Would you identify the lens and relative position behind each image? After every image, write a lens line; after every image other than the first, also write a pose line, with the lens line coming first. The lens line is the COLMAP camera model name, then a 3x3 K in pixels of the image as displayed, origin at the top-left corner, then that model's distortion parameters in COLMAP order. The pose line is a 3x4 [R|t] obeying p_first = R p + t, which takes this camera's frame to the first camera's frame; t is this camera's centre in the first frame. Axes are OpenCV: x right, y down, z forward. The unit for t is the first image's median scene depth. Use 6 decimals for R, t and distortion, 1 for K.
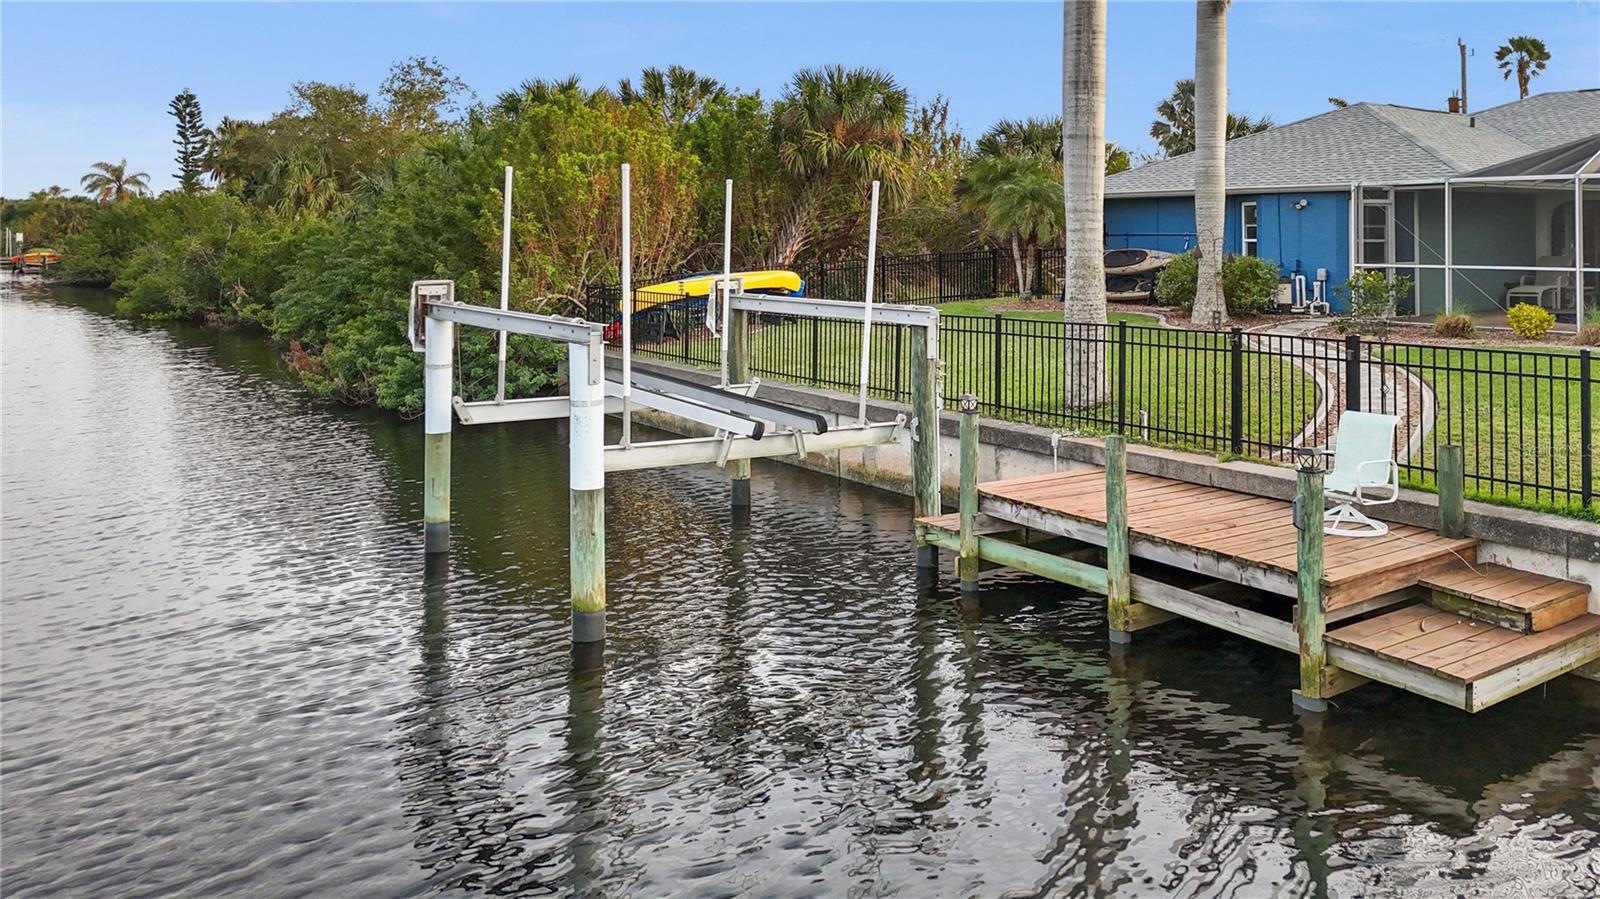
lens RADIAL K [[1181.4, 0, 799.6], [0, 1181.4, 400.4], [0, 0, 1]] dist [0.004345, -0.002401]
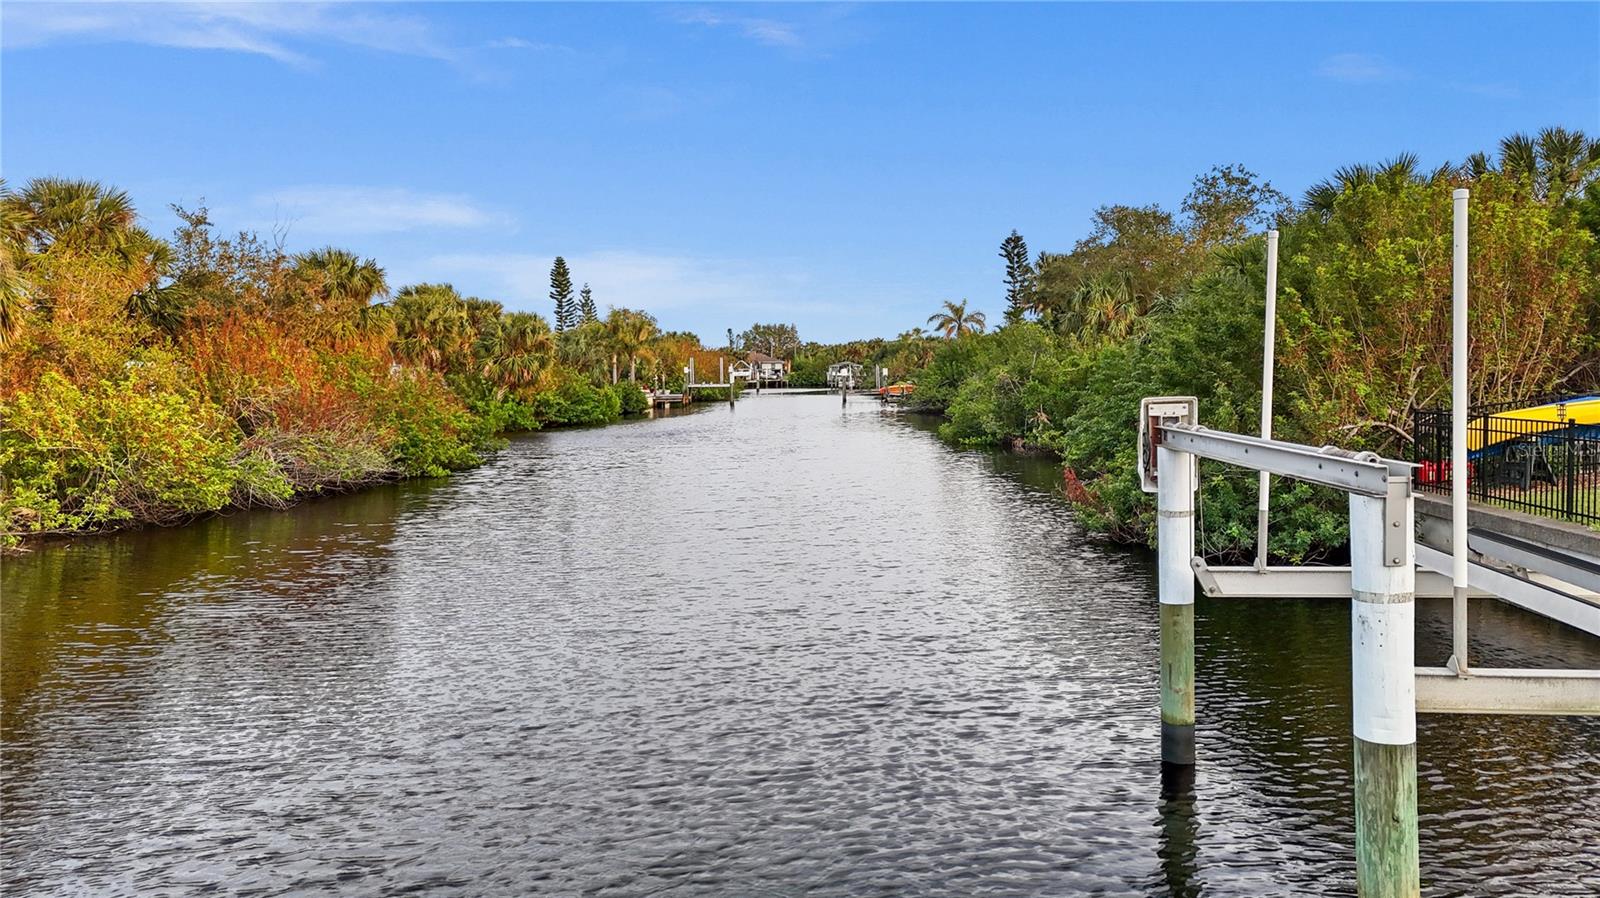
lens RADIAL K [[1181.4, 0, 799.6], [0, 1181.4, 399.9], [0, 0, 1]] dist [0.004345, -0.002401]
pose [[0.785996, -0.004137, -0.618218, -0.012631], [-0.063609, 0.994130, -0.087524, -0.007261], [0.614951, 0.108117, 0.781119, 0.100527]]
